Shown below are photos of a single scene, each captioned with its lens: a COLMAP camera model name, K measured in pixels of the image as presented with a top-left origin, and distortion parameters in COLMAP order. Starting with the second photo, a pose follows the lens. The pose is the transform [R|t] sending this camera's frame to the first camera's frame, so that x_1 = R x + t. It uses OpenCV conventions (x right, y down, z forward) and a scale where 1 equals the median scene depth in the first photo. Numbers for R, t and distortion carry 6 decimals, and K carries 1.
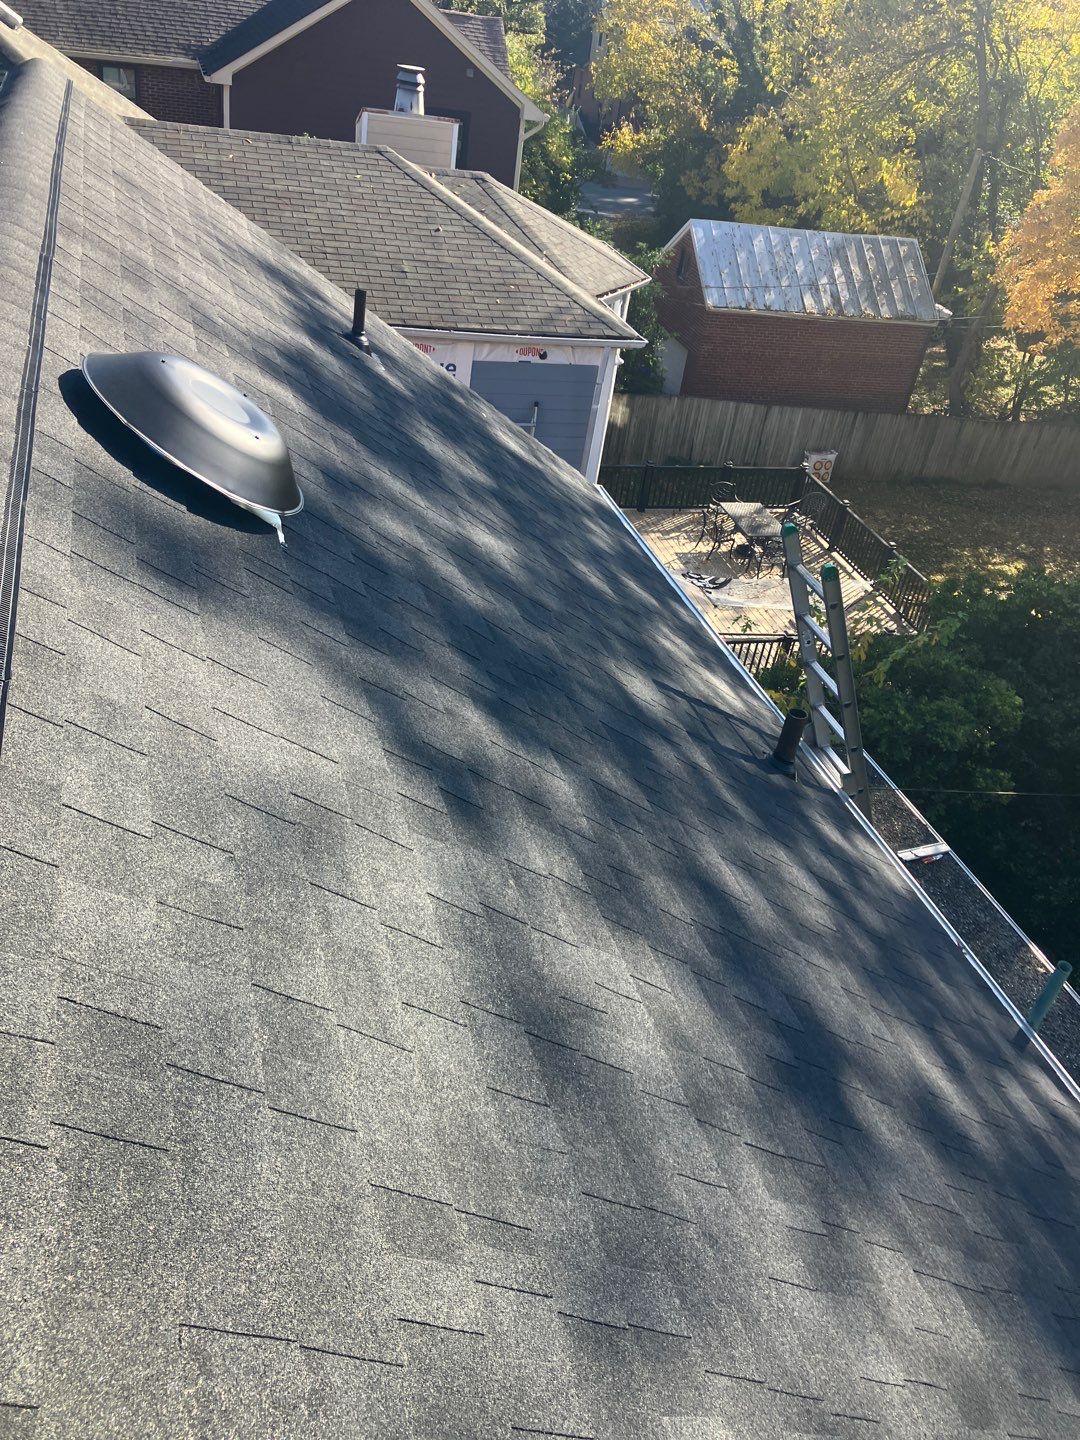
lens RADIAL K [[1140.3, 0, 540.0], [0, 1140.3, 720.0], [0, 0, 1]] dist [-0.013048, 0.007087]
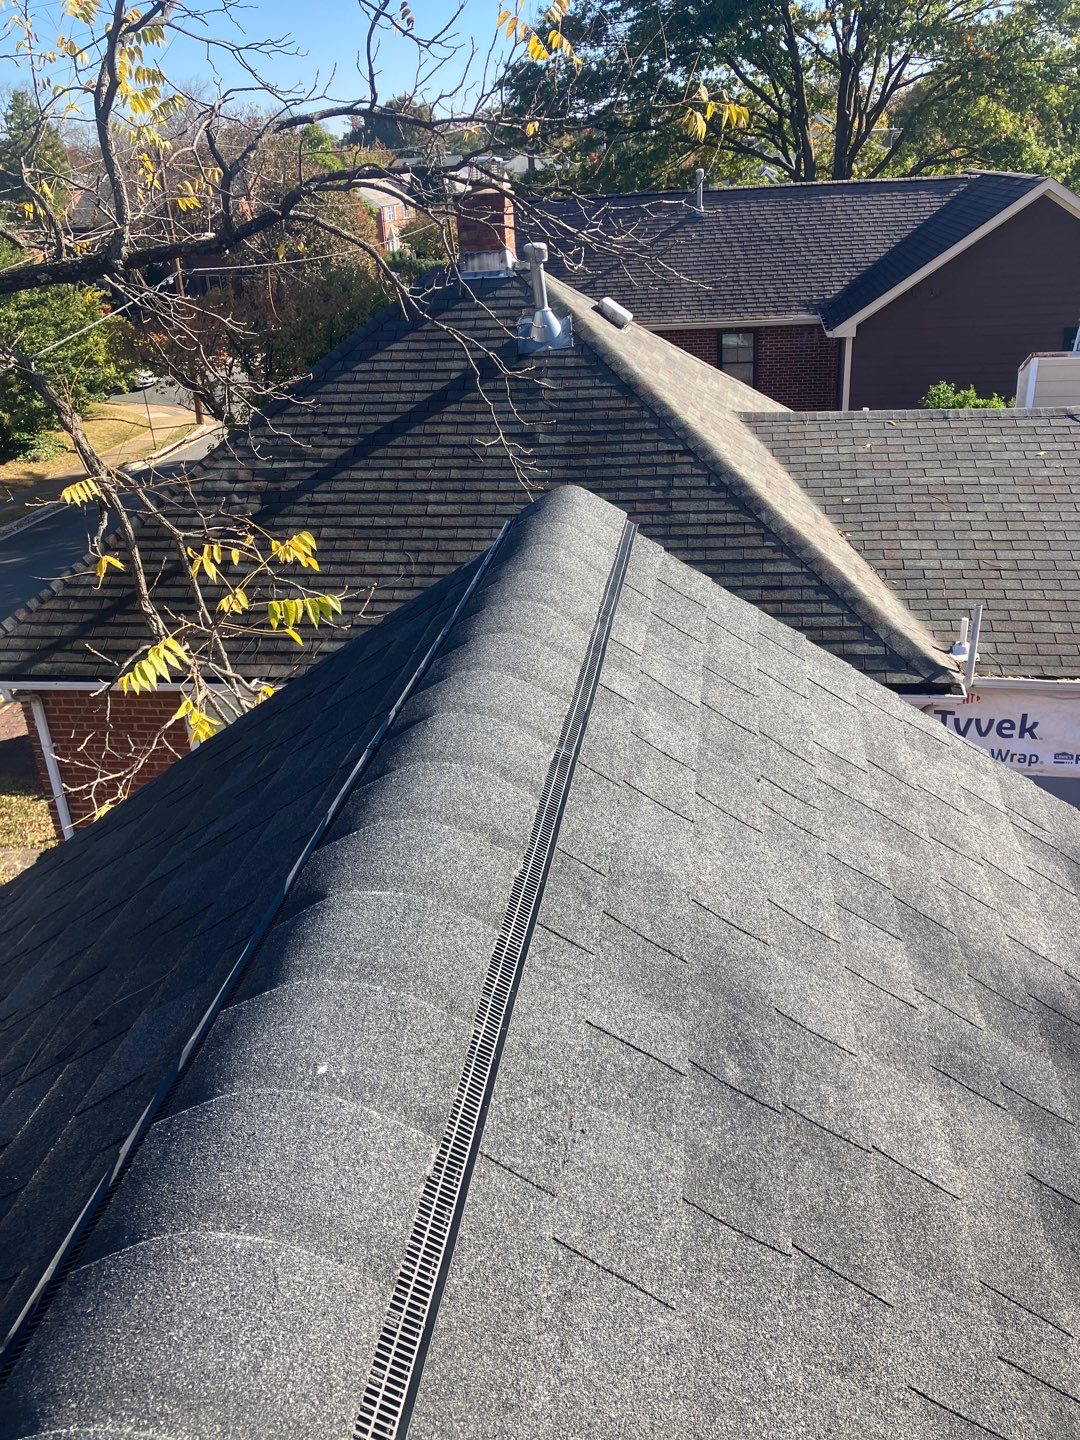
lens RADIAL K [[1140.3, 0, 540.0], [0, 1140.3, 720.0], [0, 0, 1]] dist [-0.013048, 0.007087]
pose [[0.879901, 0.022800, -0.474610, -0.095929], [-0.102608, 0.984398, -0.142941, -0.177121], [0.463946, 0.174472, 0.868512, 0.252805]]
